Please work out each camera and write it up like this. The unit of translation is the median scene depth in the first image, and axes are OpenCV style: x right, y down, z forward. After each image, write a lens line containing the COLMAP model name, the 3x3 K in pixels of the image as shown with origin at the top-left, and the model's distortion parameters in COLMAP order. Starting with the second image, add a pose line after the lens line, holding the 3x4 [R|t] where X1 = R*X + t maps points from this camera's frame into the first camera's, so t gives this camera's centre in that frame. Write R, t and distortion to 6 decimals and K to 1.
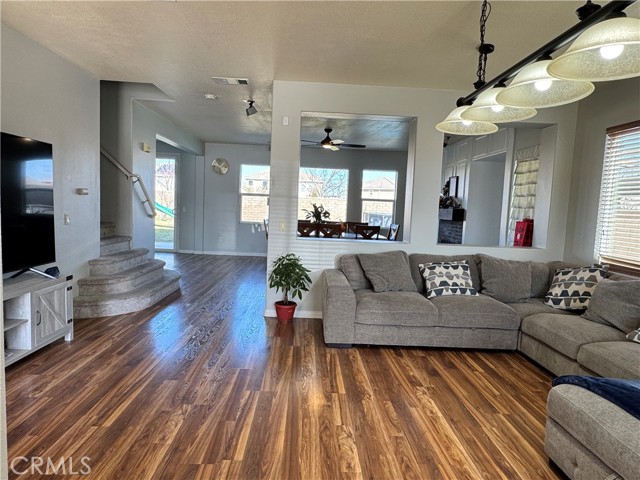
lens RADIAL K [[402.6, 0, 321.0], [0, 402.6, 239.1], [0, 0, 1]] dist [-0.014126, 0.003621]
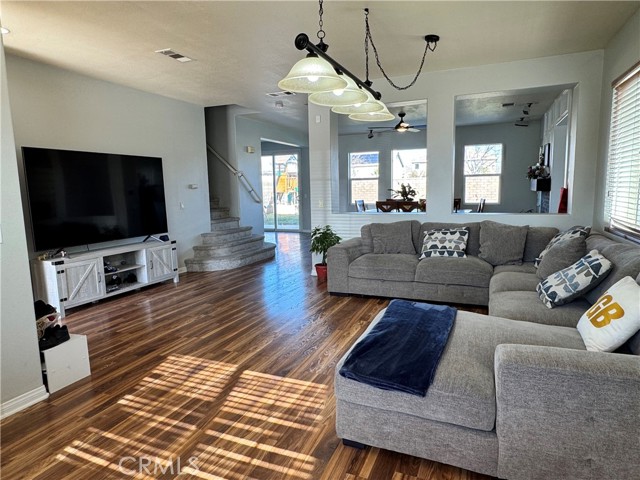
lens RADIAL K [[402.6, 0, 320.5], [0, 402.6, 241.0], [0, 0, 1]] dist [-0.014126, 0.003621]
pose [[0.905054, -0.009351, -0.425194, 0.481559], [0.026681, 0.999037, 0.034820, 0.044511], [0.424460, -0.042858, 0.904432, -0.154891]]
